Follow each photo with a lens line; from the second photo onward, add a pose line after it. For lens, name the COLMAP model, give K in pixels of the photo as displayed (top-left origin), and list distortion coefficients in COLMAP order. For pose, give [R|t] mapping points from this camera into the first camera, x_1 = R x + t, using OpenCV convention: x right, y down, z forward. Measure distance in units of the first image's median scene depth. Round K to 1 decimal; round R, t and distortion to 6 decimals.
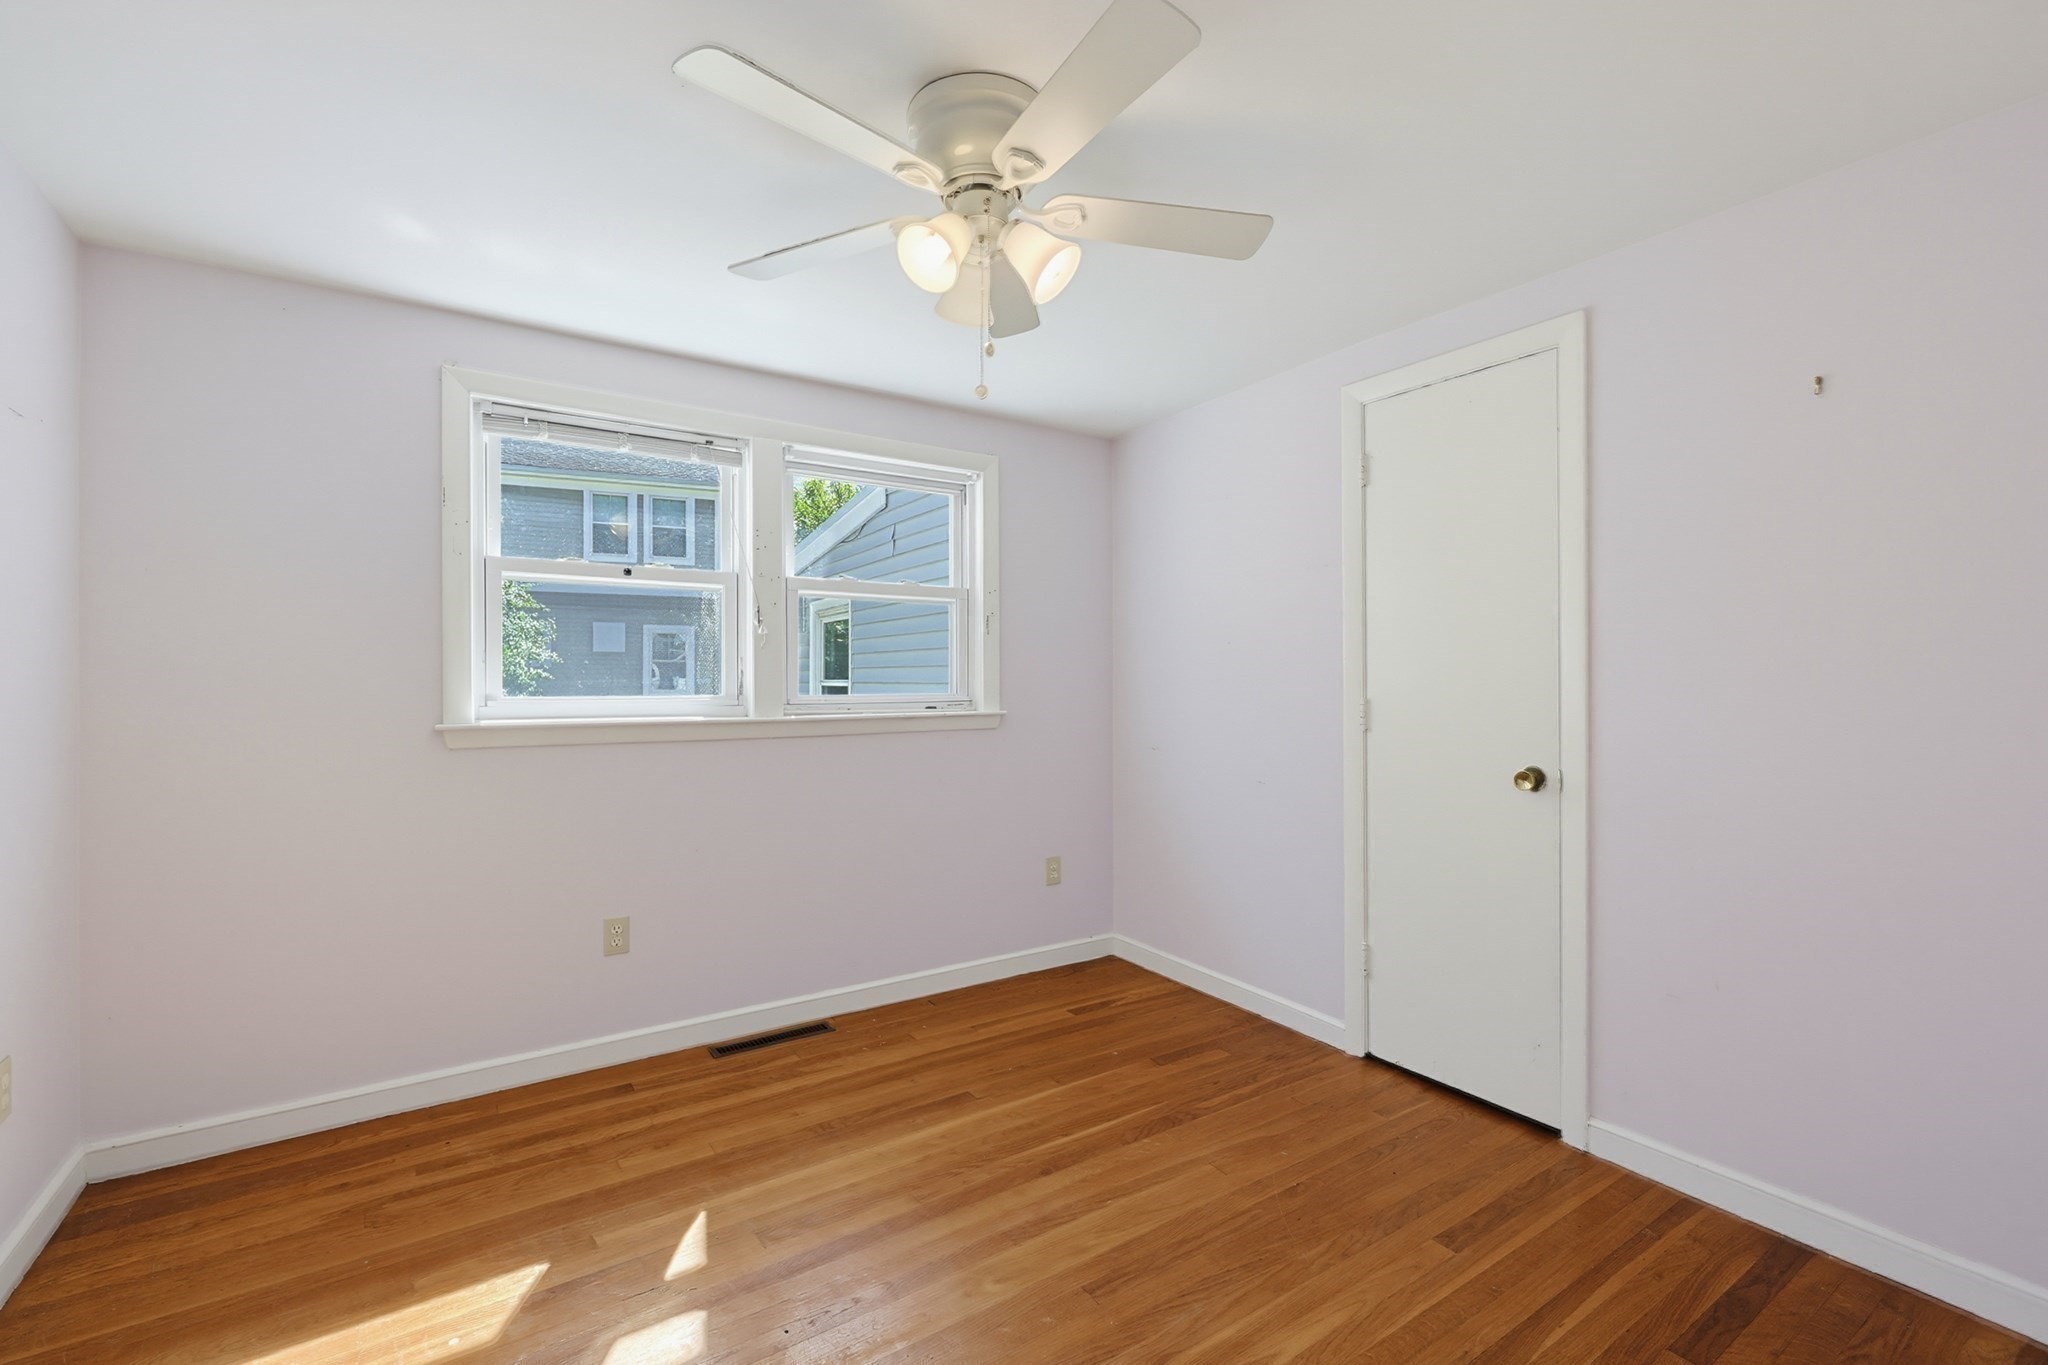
lens RADIAL K [[870.1, 0, 1024.0], [0, 870.1, 682.5], [0, 0, 1]] dist [-0.019681, -0.000468]
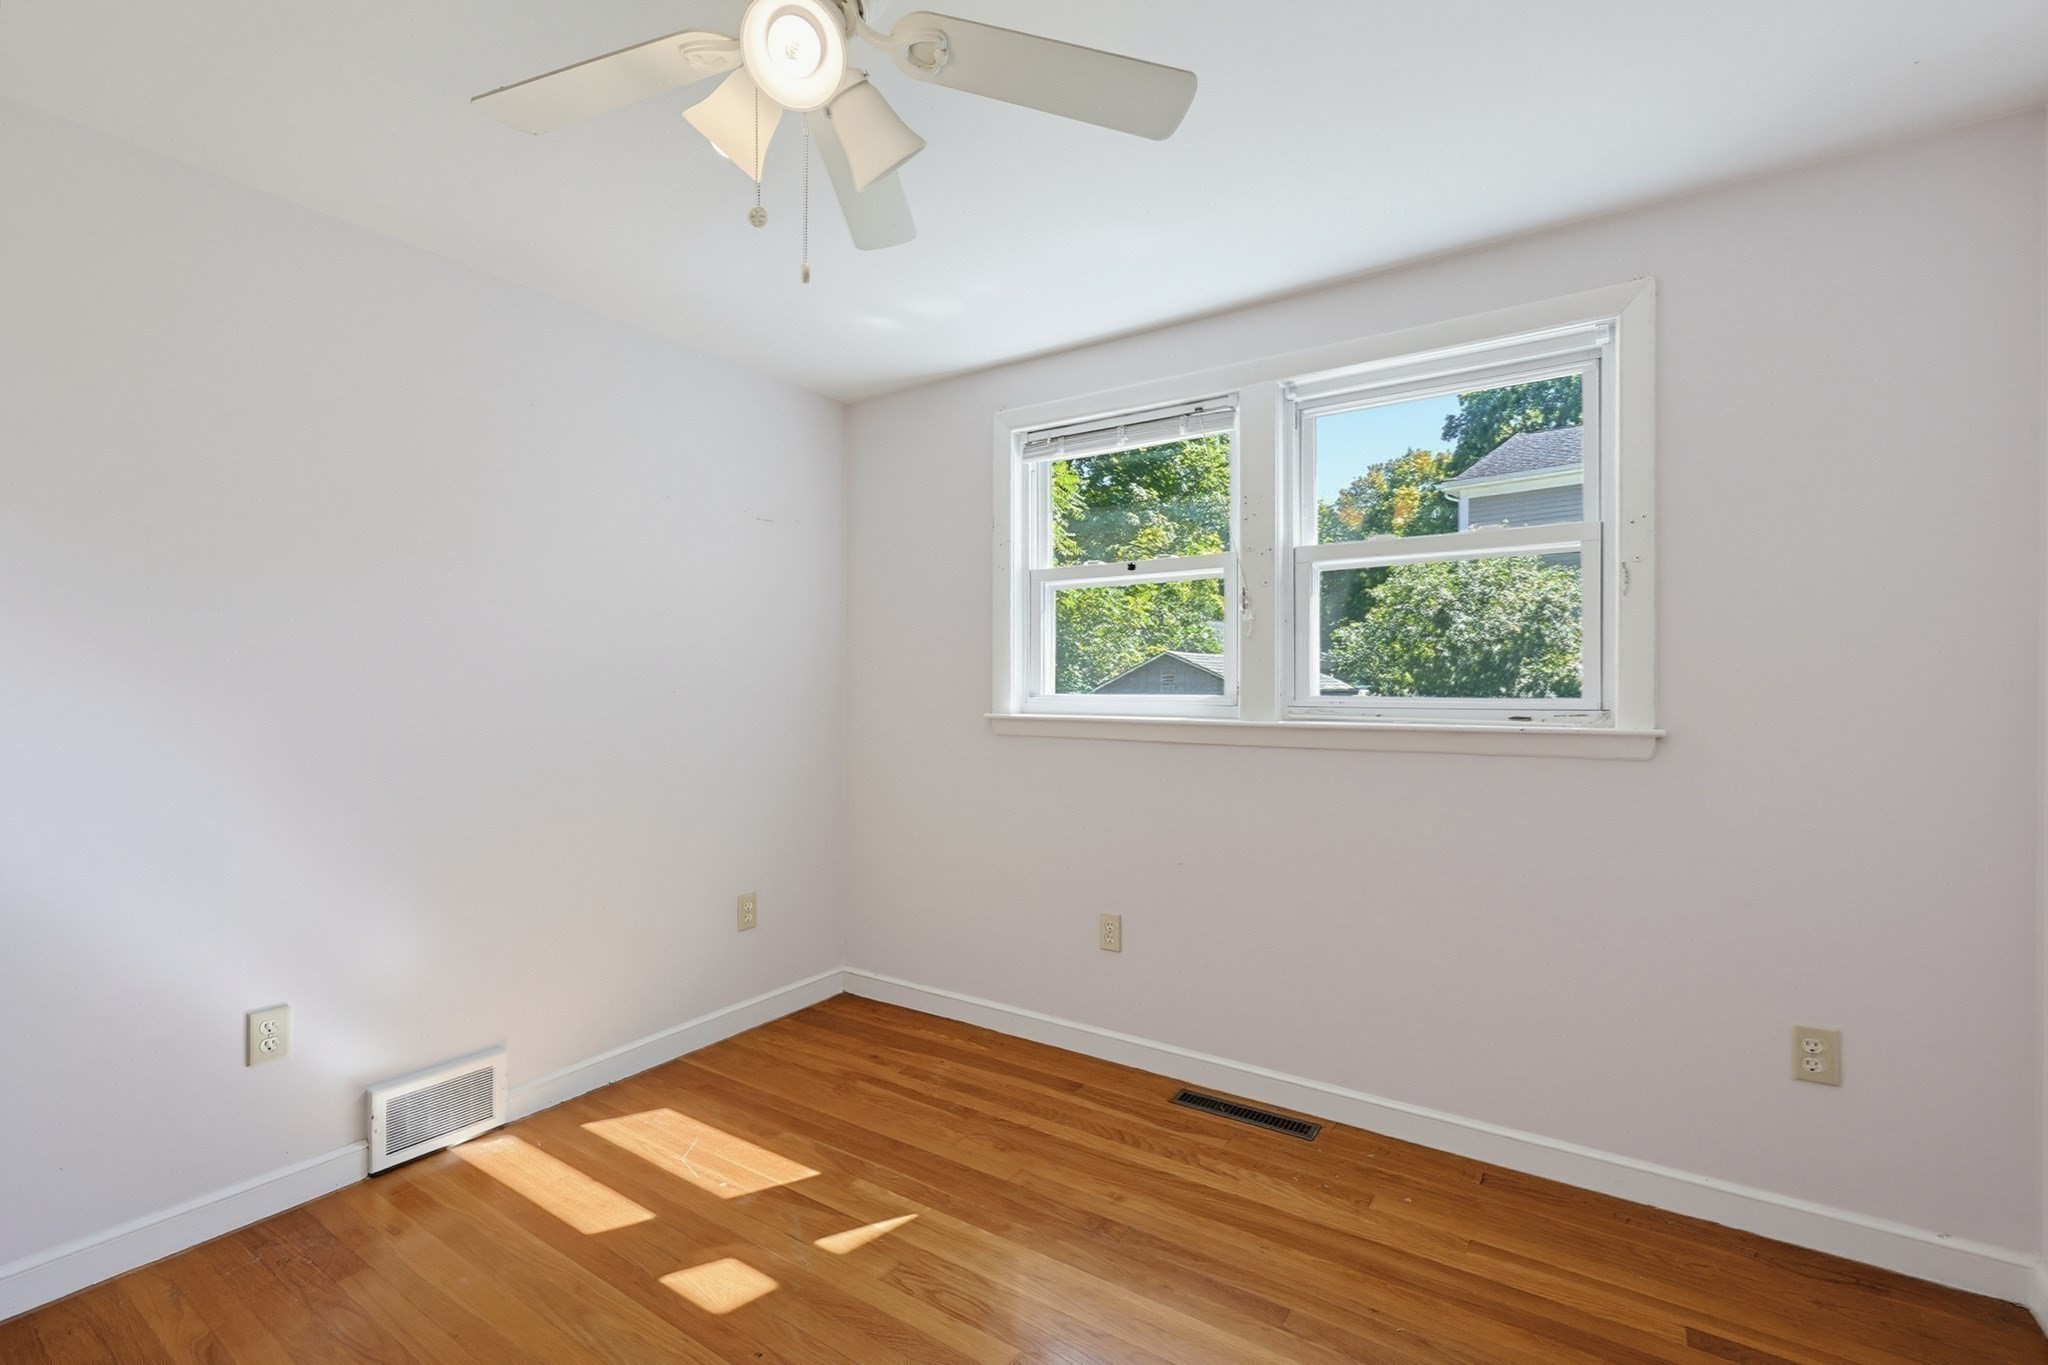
lens RADIAL K [[870.1, 0, 1024.0], [0, 870.1, 682.5], [0, 0, 1]] dist [-0.019681, -0.000468]
pose [[0.393198, -0.005894, -0.919435, 0.434582], [-0.009576, 0.999899, -0.010505, 0.017059], [0.919404, 0.012935, 0.393101, 0.549599]]
